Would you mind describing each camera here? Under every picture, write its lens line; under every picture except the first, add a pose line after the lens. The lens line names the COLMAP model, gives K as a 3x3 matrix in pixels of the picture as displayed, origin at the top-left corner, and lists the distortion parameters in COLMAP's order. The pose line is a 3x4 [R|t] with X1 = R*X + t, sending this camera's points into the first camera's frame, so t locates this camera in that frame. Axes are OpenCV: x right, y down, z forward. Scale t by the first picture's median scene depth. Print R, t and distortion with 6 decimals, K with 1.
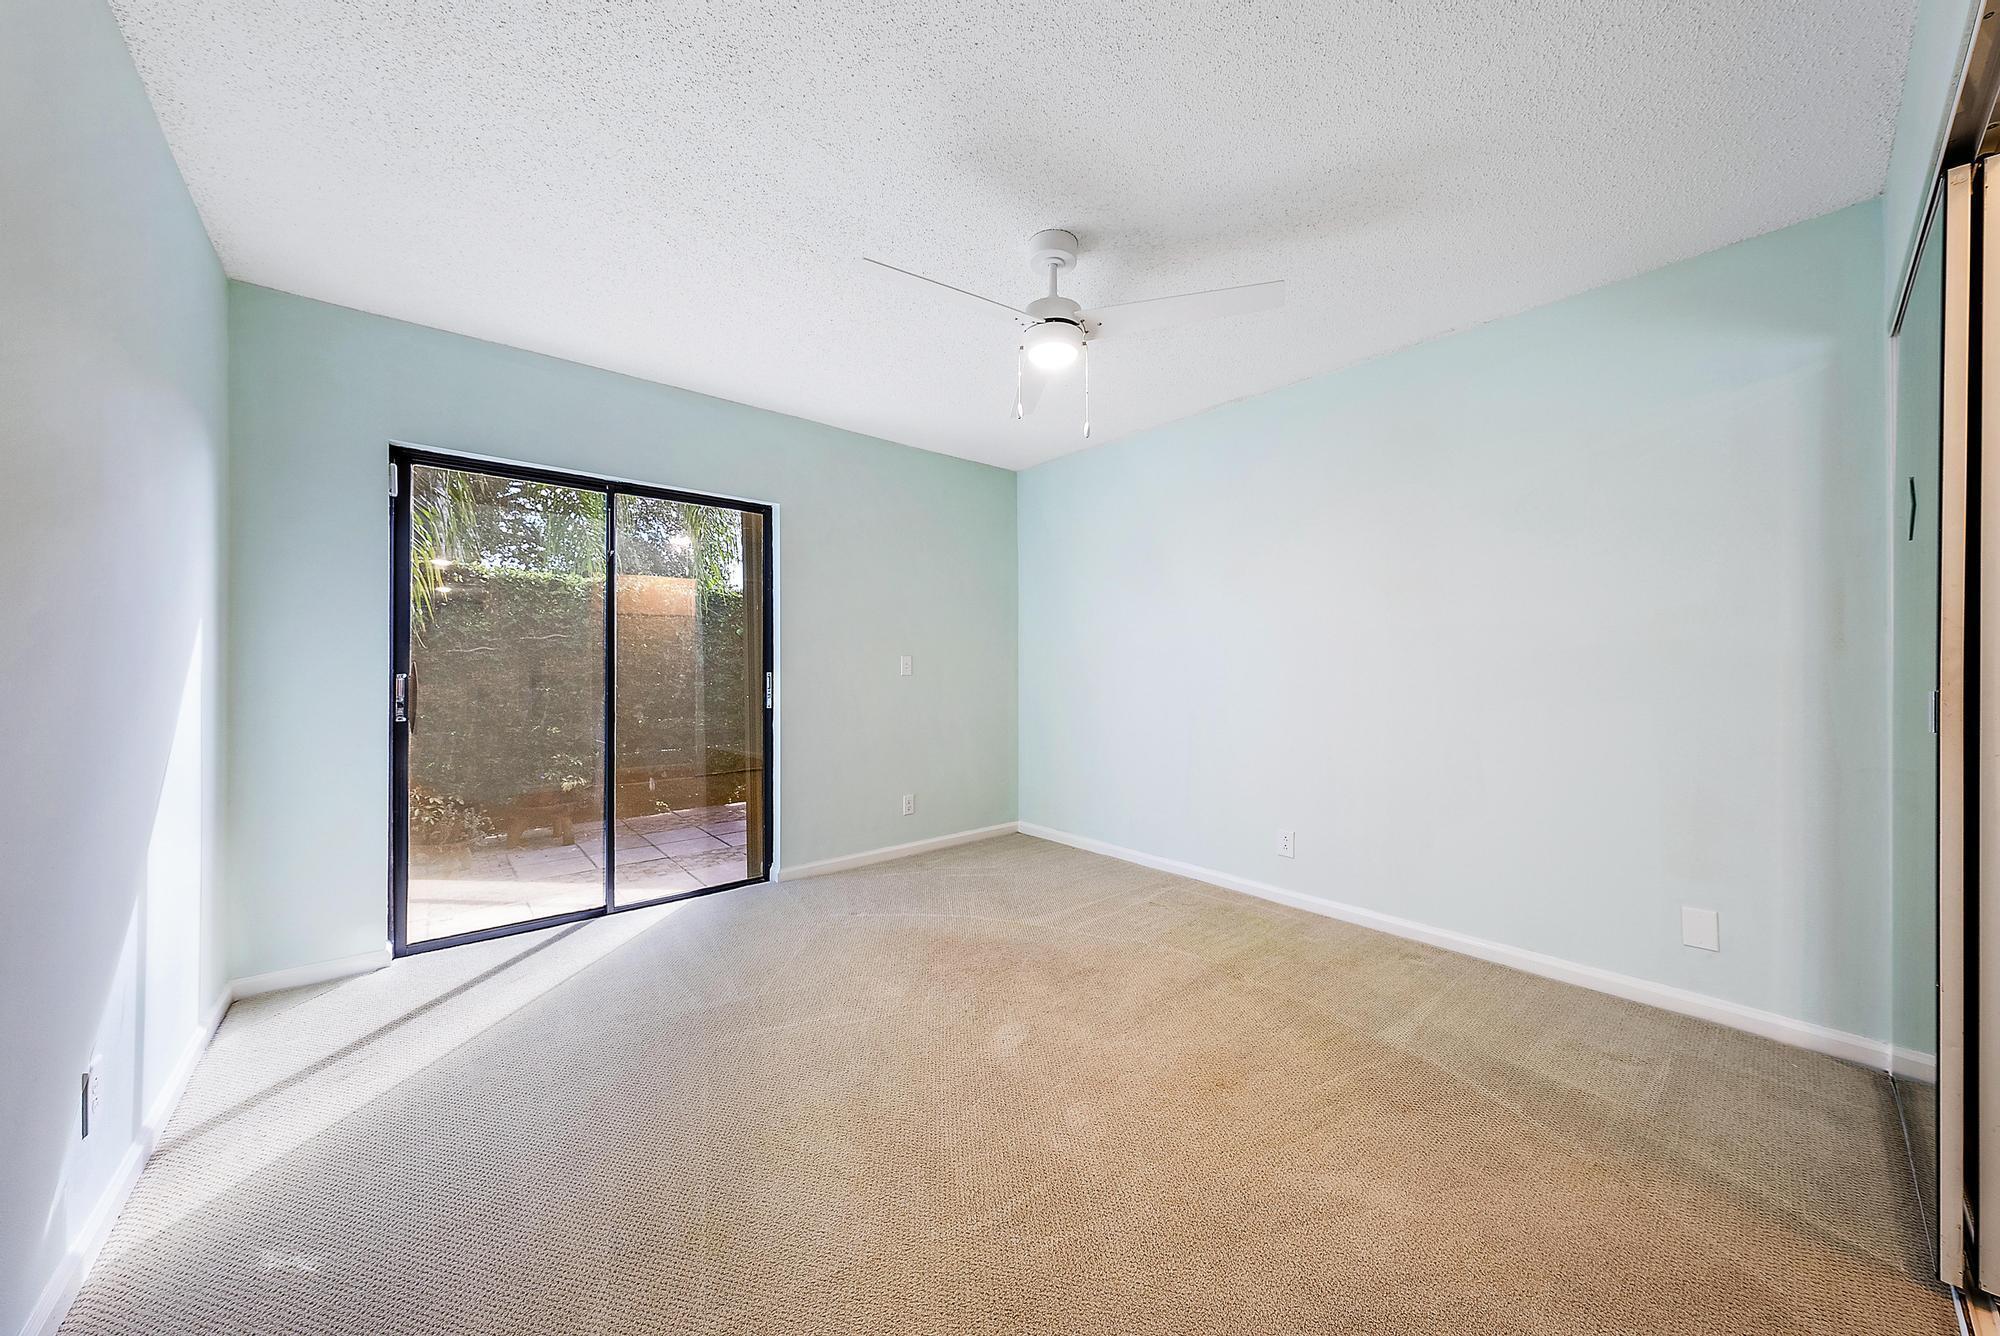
lens RADIAL K [[689.4, 0, 1000.0], [0, 689.4, 668.0], [0, 0, 1]] dist [-0.000074, 0.000006]
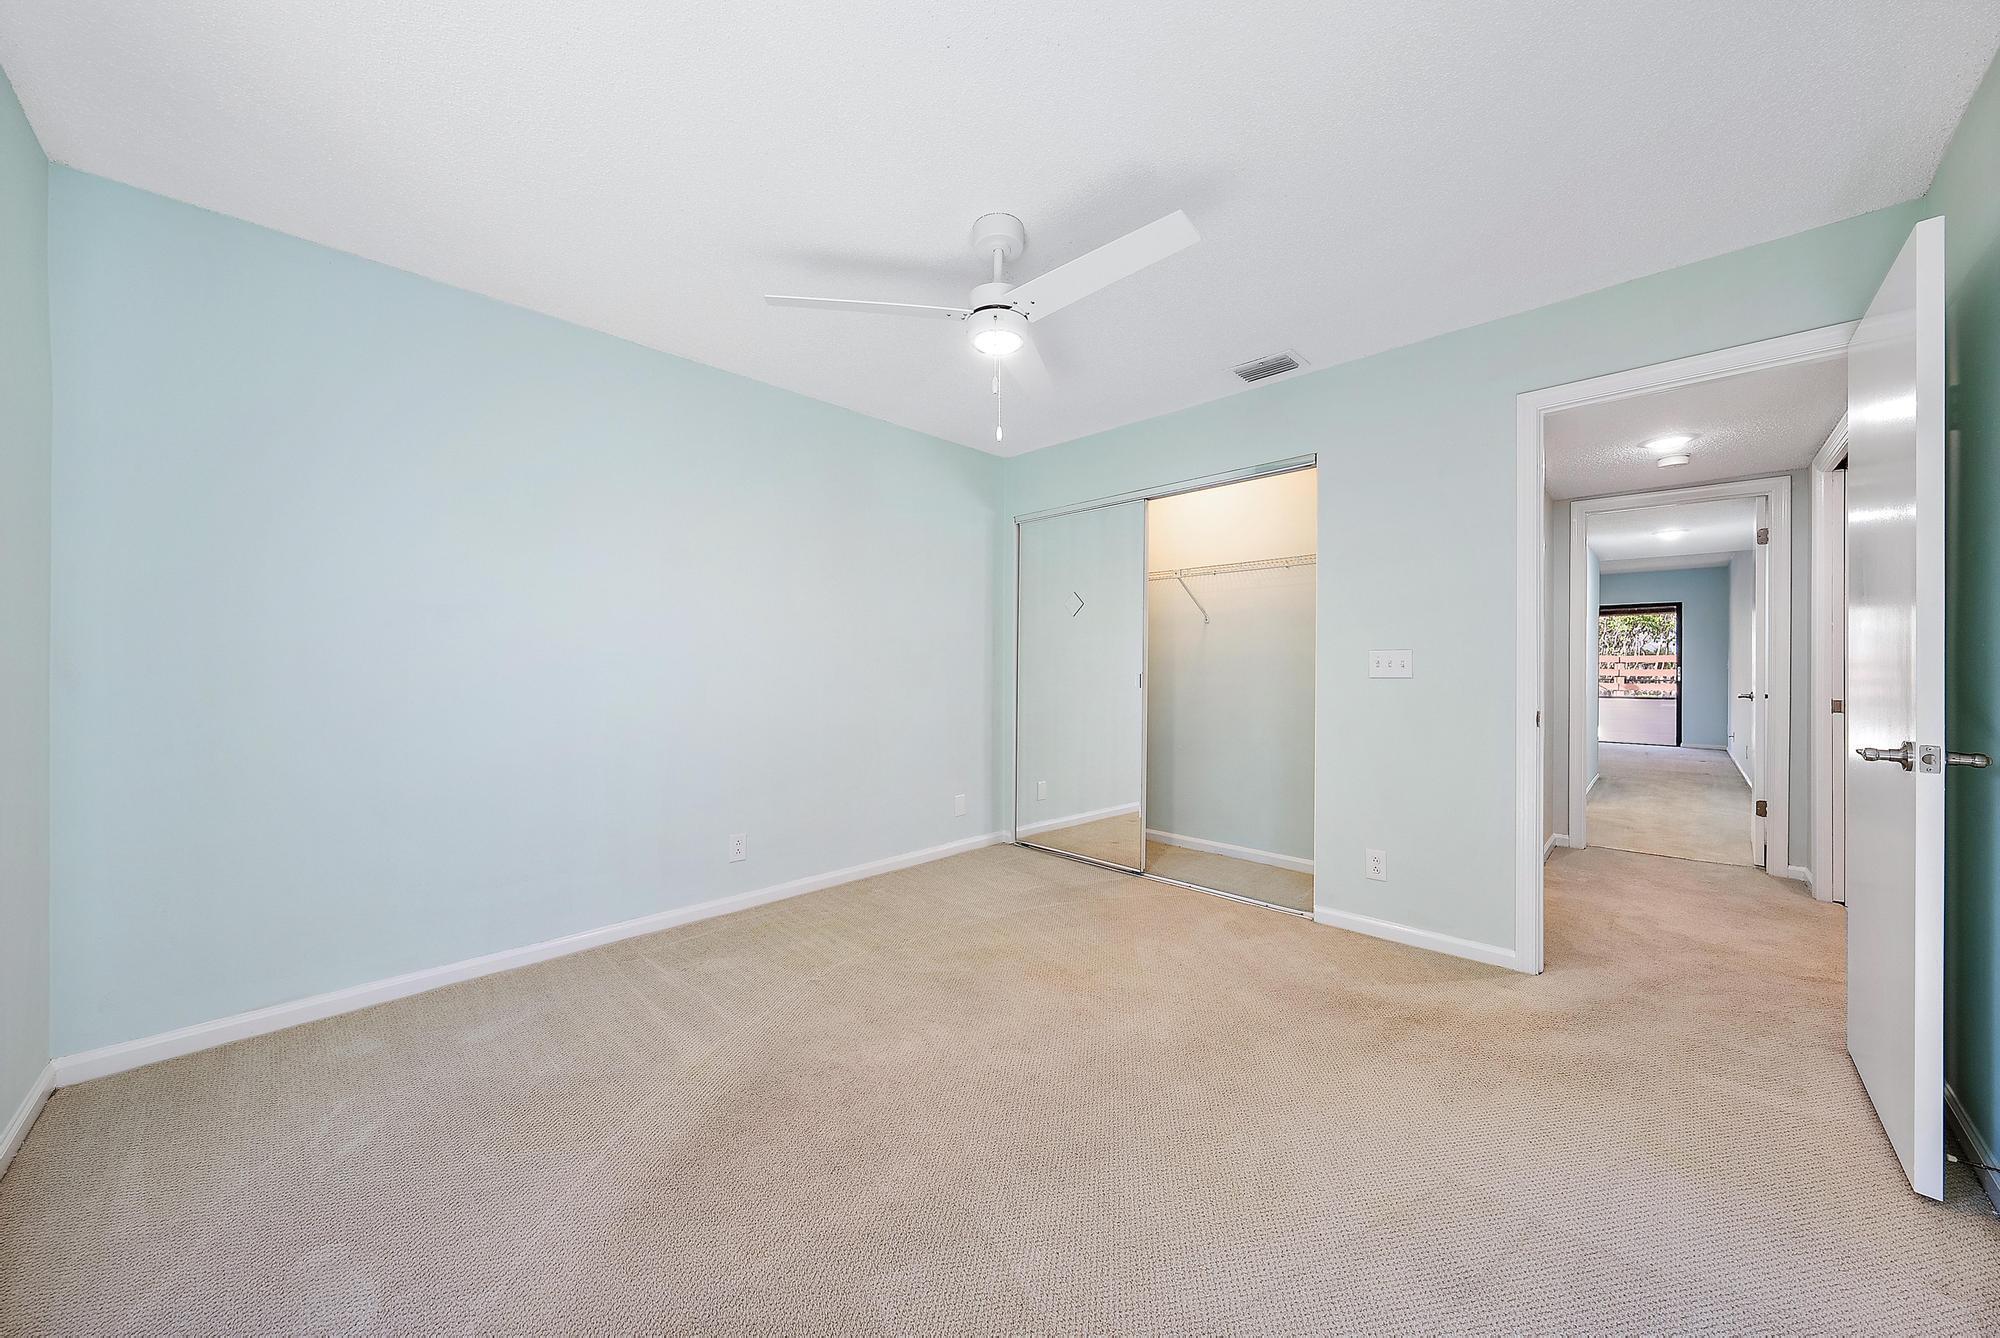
lens RADIAL K [[689.4, 0, 1000.0], [0, 689.4, 669.0], [0, 0, 1]] dist [-0.000074, 0.000006]
pose [[-0.087301, -0.008508, 0.996146, -0.652998], [0.001807, 0.999961, 0.008698, -0.007060], [-0.996180, 0.002559, -0.087282, 0.791684]]
